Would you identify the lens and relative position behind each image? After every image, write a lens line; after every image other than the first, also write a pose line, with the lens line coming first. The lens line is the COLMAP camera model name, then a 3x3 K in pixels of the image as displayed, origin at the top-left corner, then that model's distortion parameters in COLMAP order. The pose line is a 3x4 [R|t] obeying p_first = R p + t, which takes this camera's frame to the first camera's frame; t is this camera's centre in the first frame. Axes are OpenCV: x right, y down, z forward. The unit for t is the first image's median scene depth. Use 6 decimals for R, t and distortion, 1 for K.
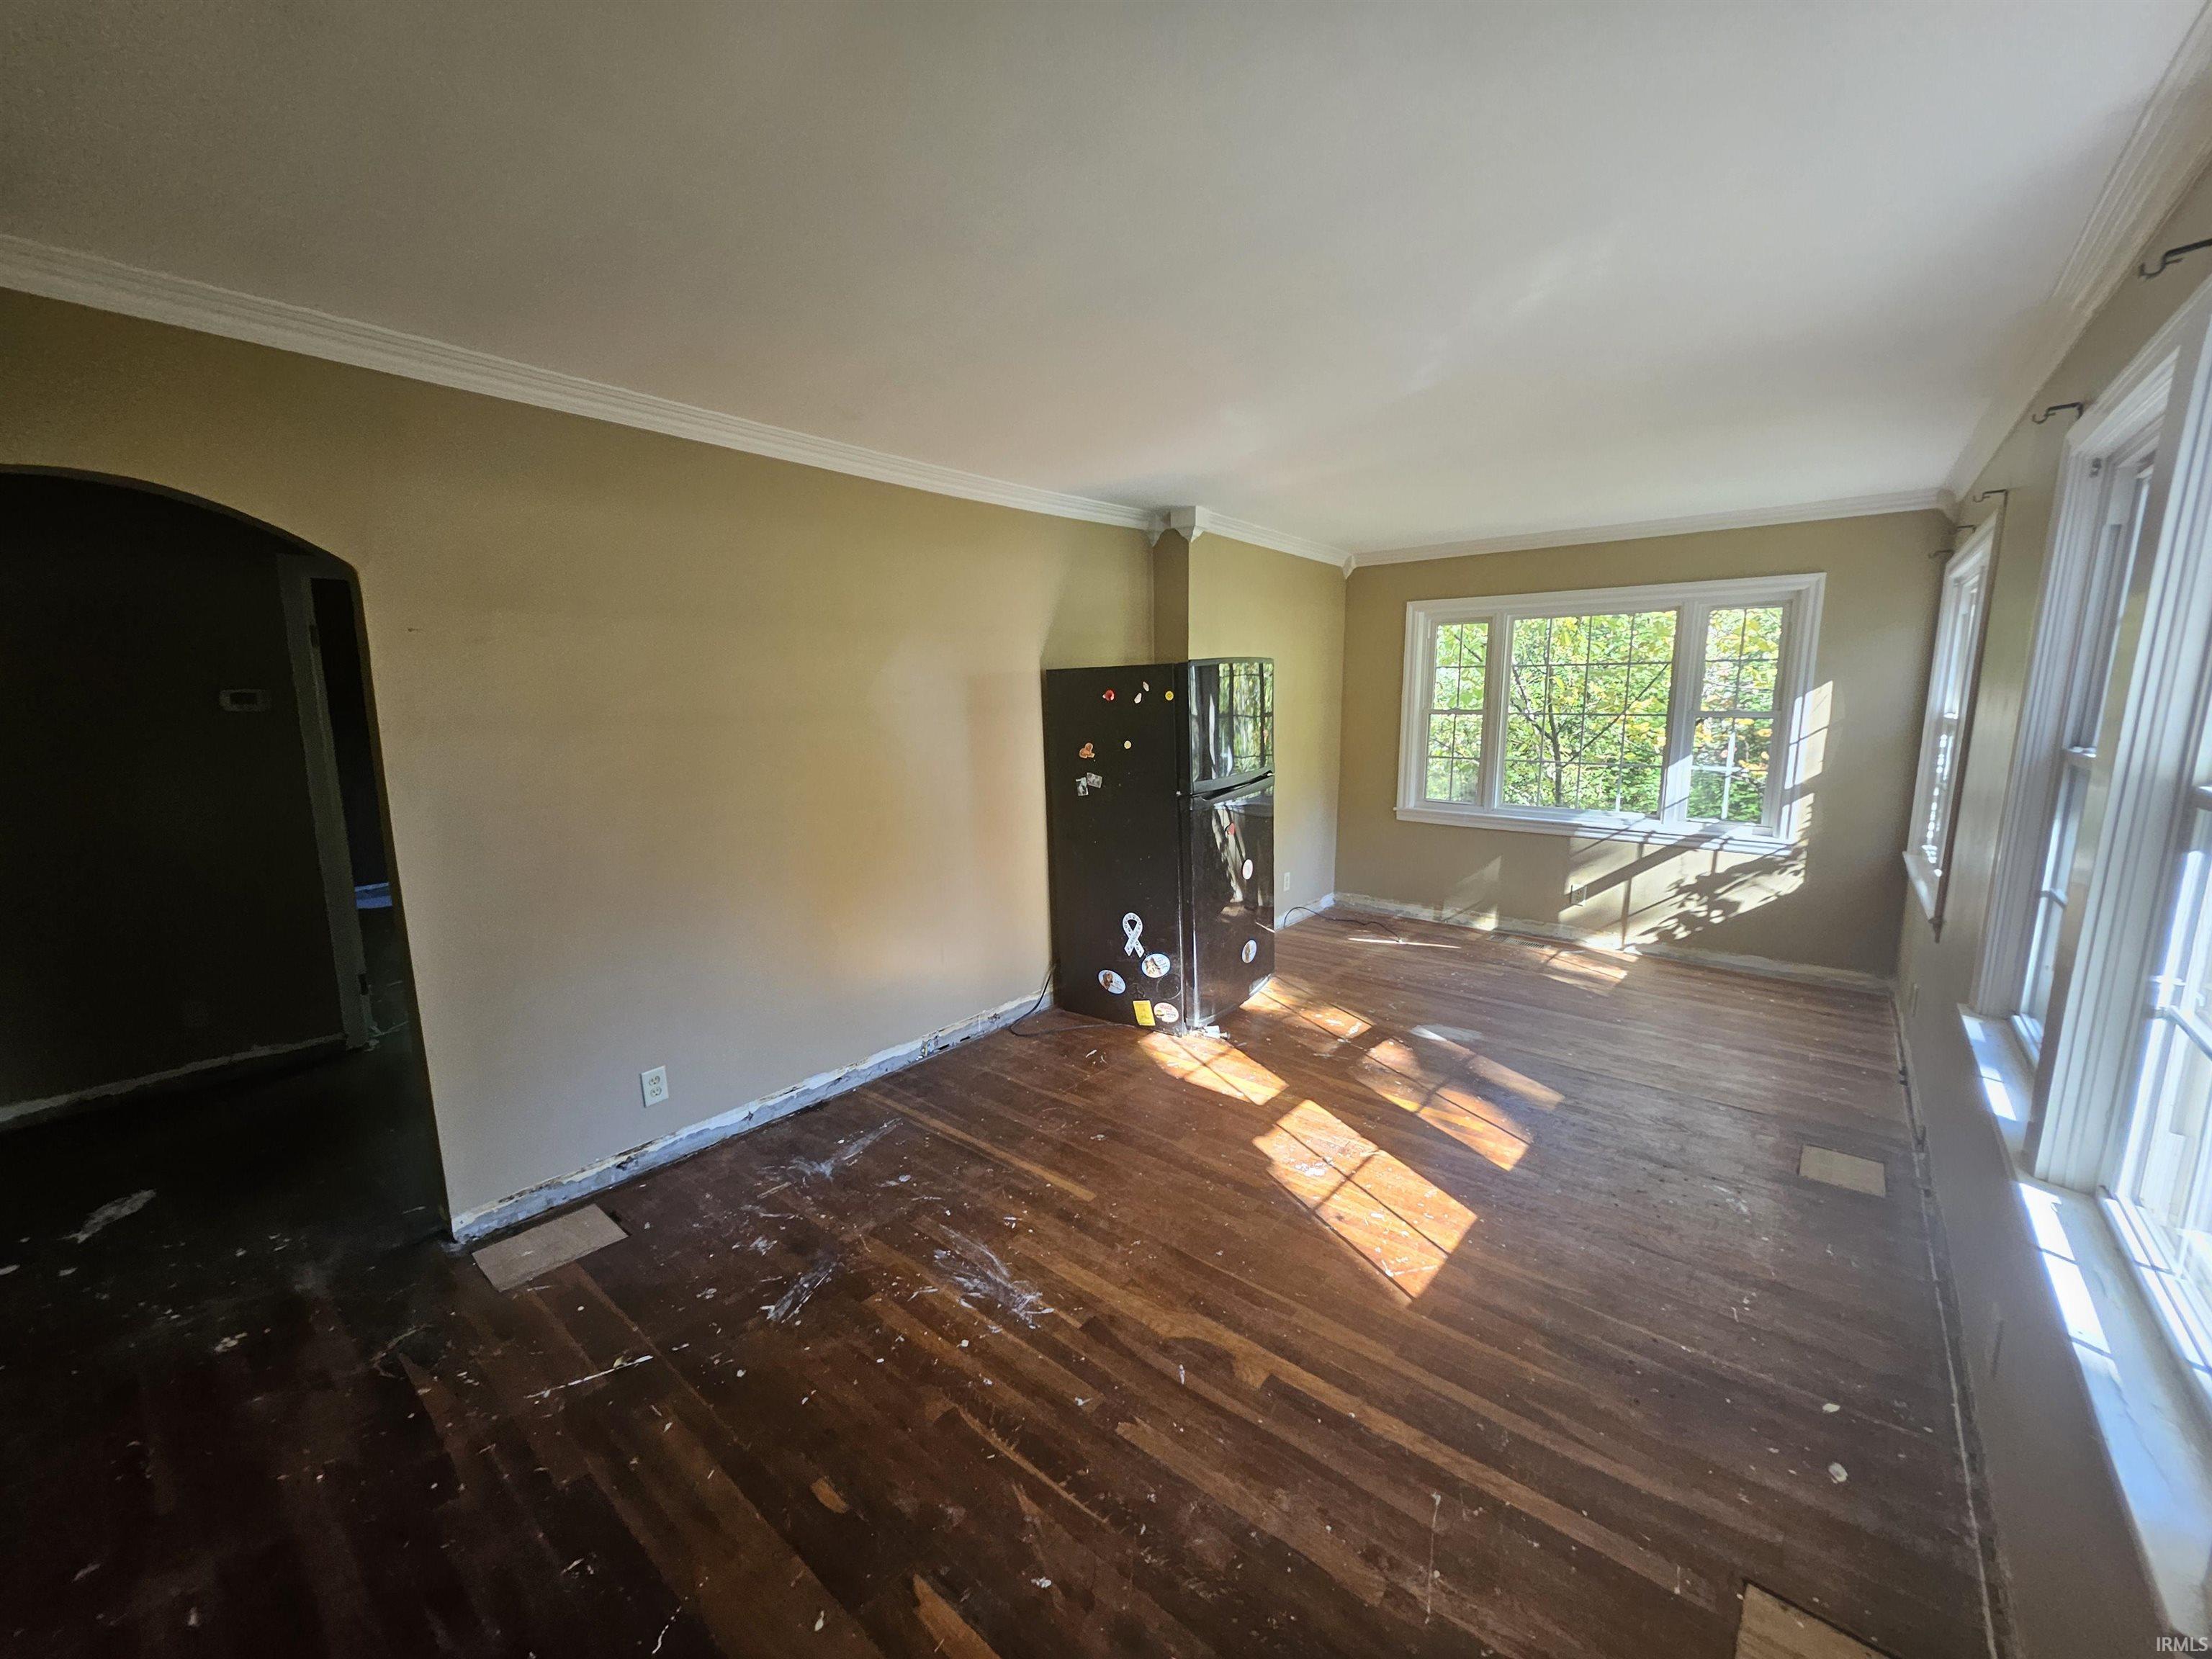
lens RADIAL K [[869.9, 0, 1097.0], [0, 869.9, 831.6], [0, 0, 1]] dist [0.009243, -0.003963]
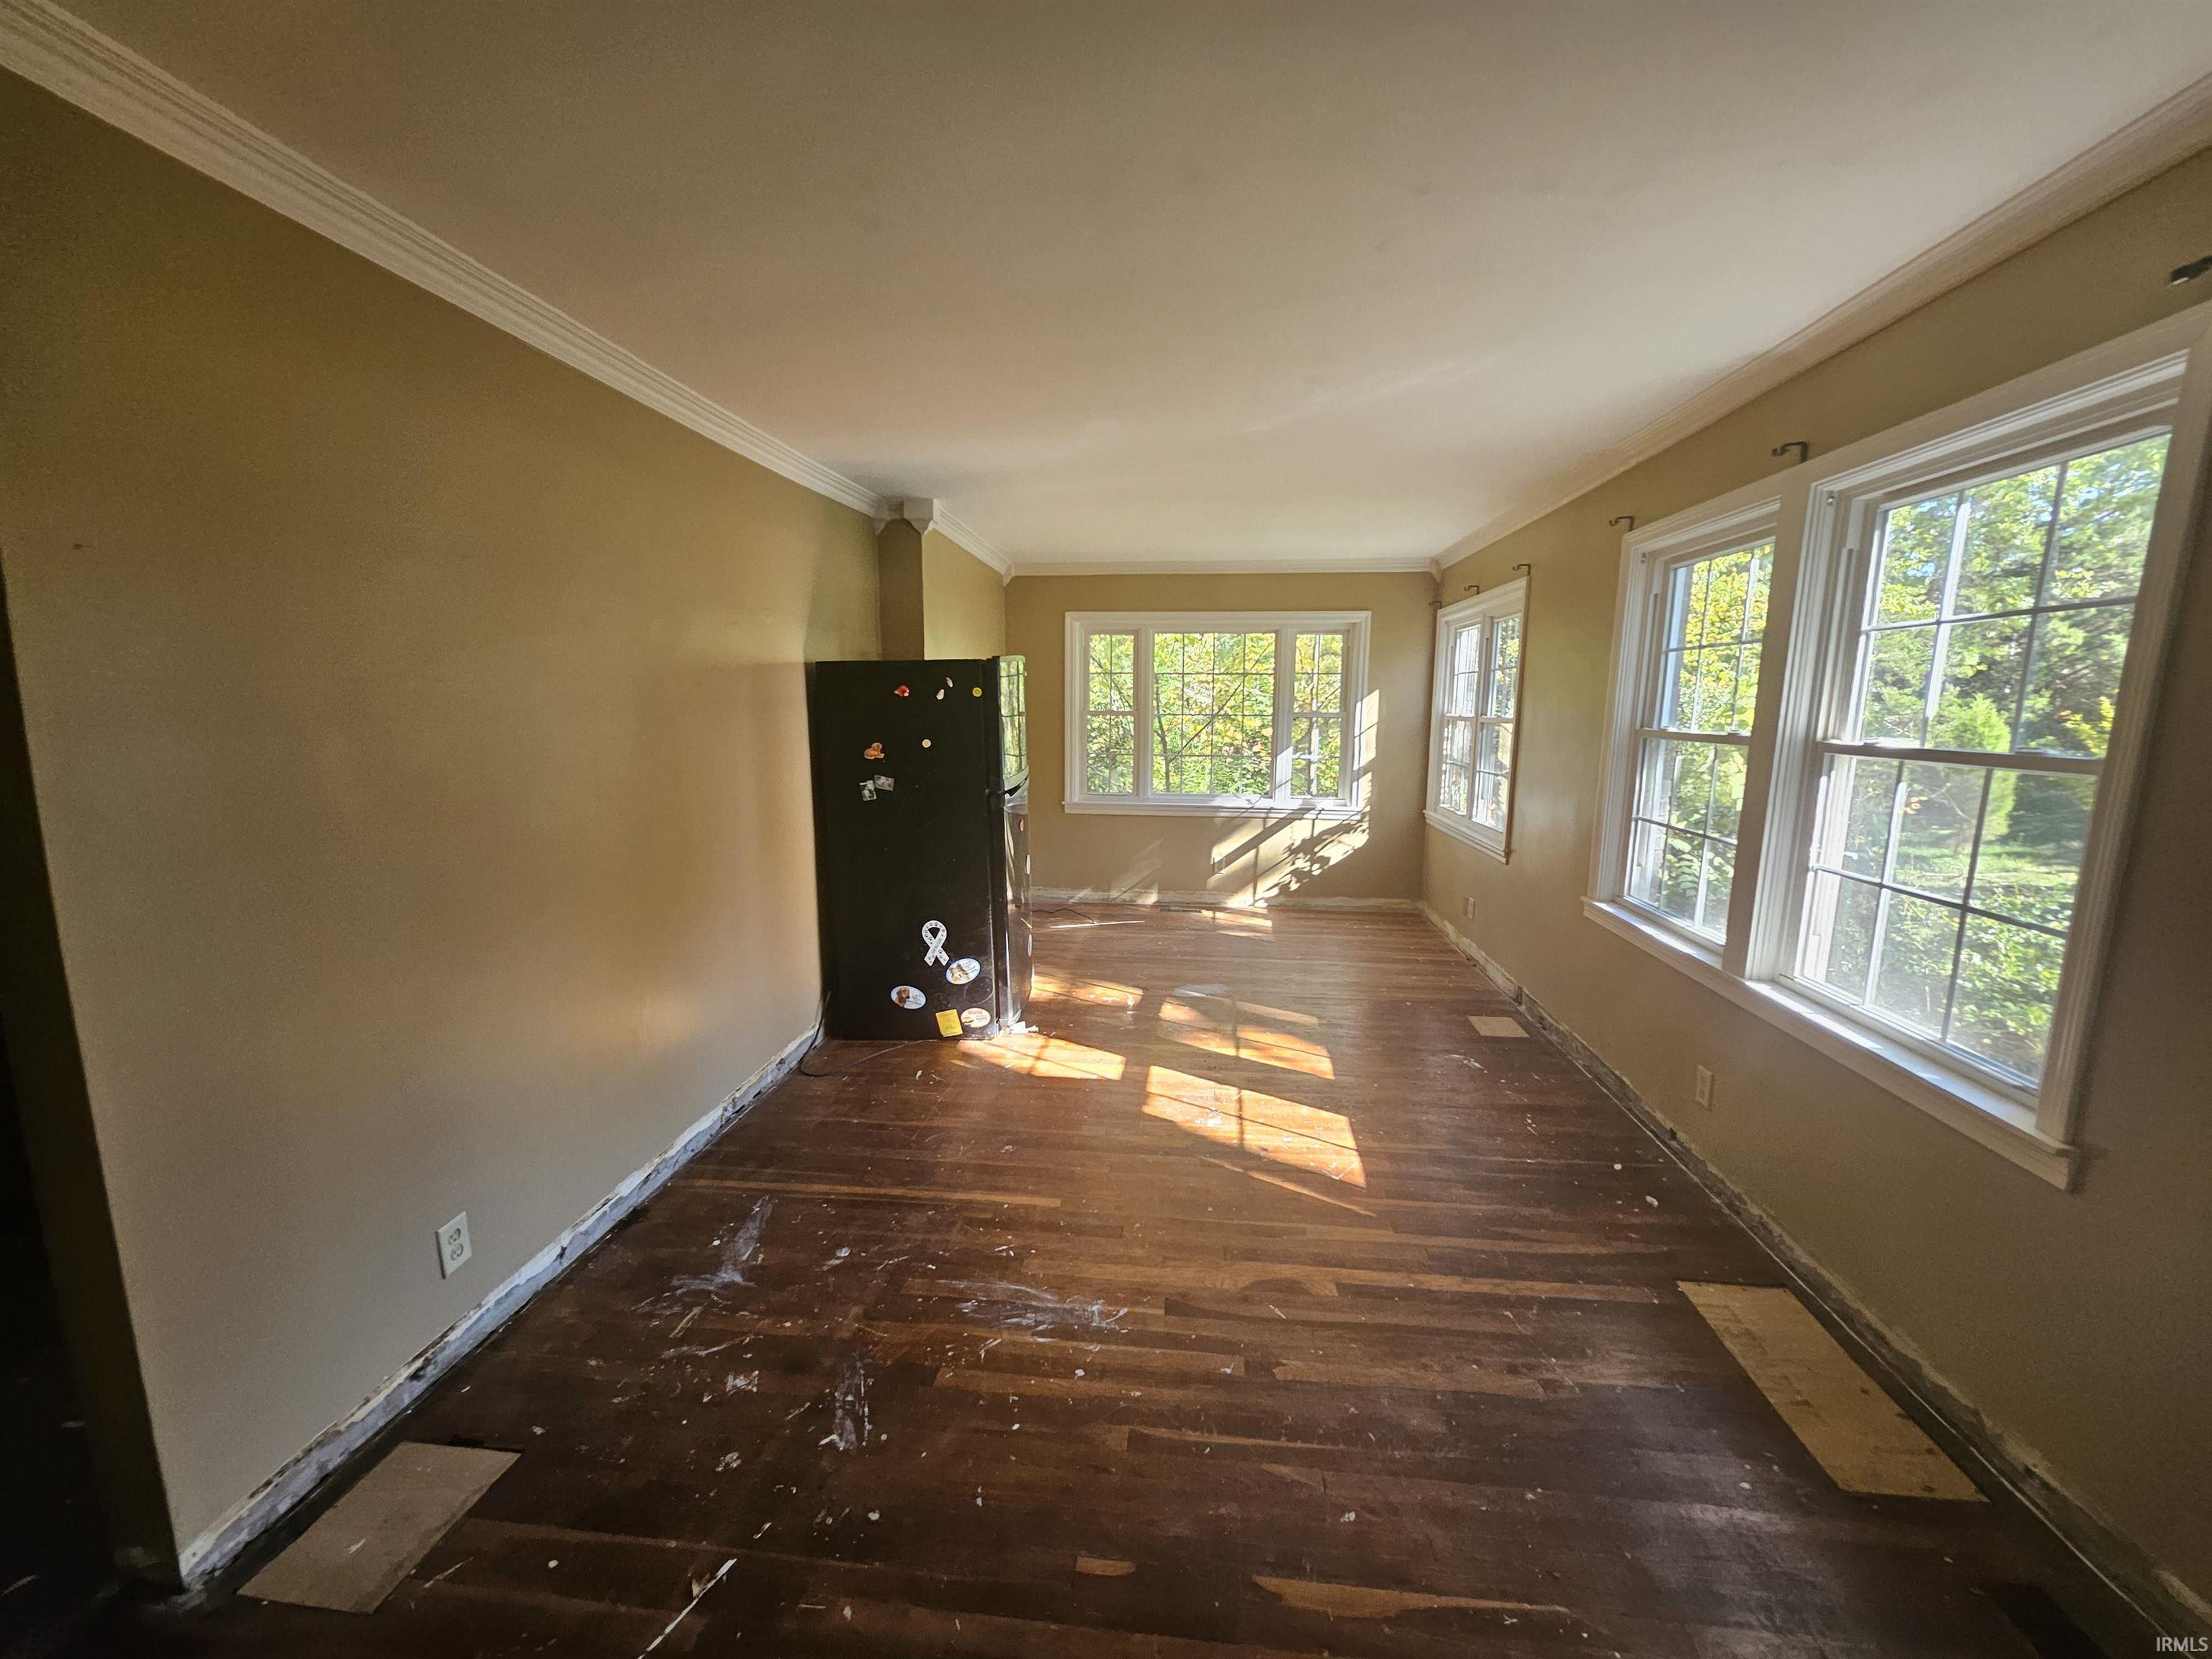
lens RADIAL K [[869.9, 0, 1119.9], [0, 869.9, 831.4], [0, 0, 1]] dist [0.009243, -0.003963]
pose [[0.834534, -0.072669, 0.546143, -0.357249], [0.077586, 0.996886, 0.014088, -0.001444], [-0.545466, 0.030616, 0.837574, 0.106434]]
